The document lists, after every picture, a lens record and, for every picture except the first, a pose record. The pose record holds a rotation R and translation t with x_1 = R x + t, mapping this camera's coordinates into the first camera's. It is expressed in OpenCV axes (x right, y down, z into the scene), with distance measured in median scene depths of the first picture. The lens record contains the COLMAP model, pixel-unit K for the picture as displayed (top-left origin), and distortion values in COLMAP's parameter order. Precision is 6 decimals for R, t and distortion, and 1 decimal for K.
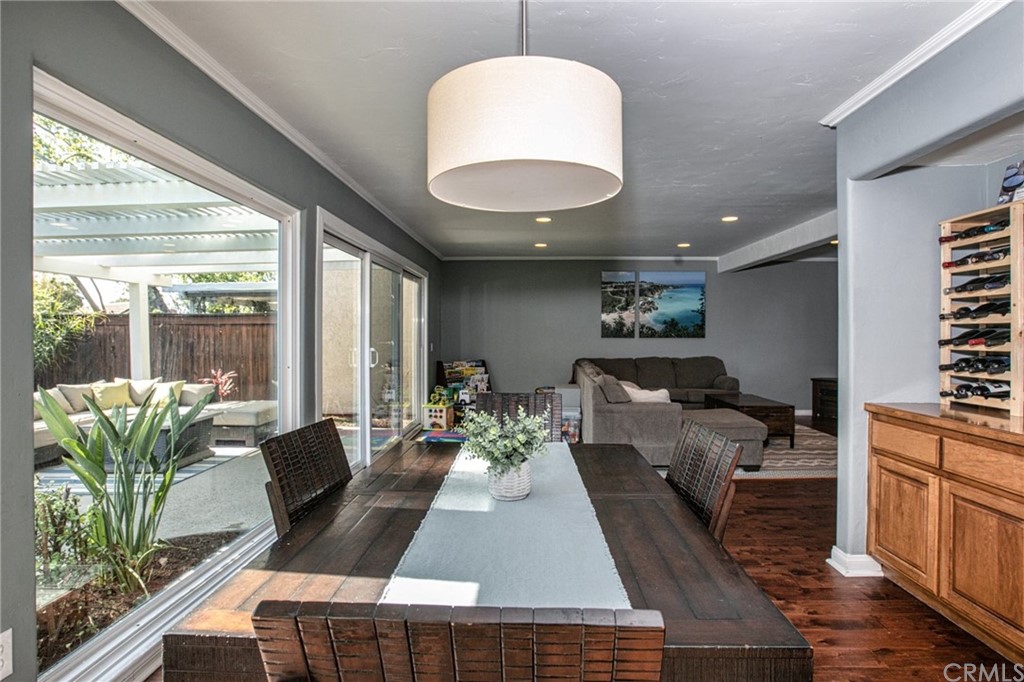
lens RADIAL K [[552.9, 0, 510.0], [0, 552.9, 338.8], [0, 0, 1]] dist [-0.039176, -0.001175]
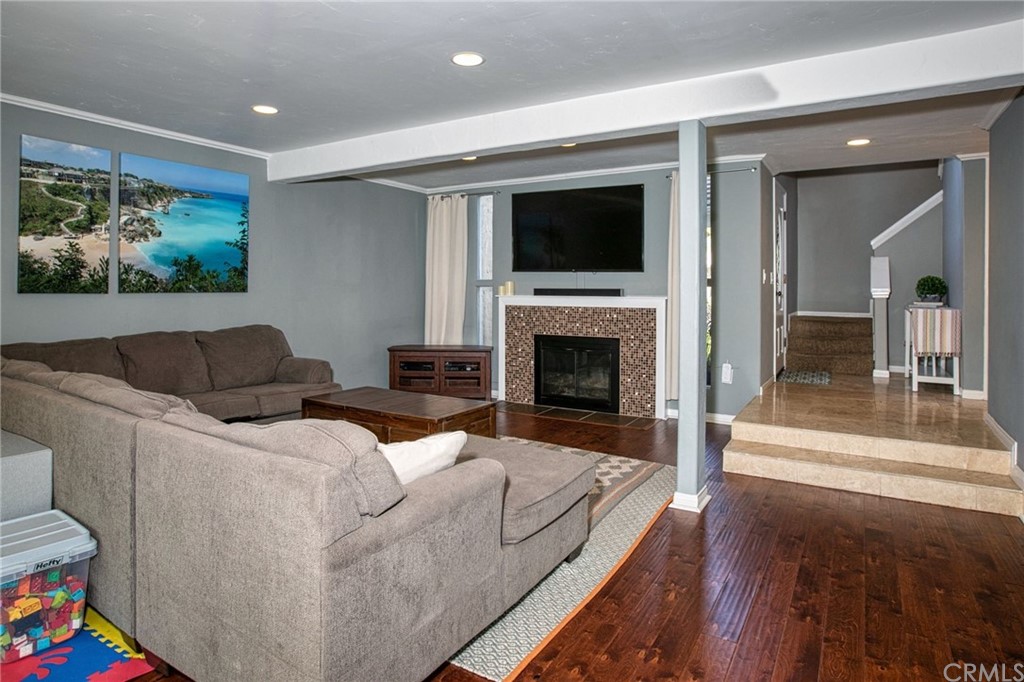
lens RADIAL K [[589.0, 0, 510.4], [0, 589.0, 280.9], [0, 0, 1]] dist [0.000633, 0.000138]
pose [[0.482361, 0.009141, 0.875925, -0.044352], [-0.001924, 0.999954, -0.009376, -0.008248], [-0.875970, 0.002837, 0.482357, 0.468231]]
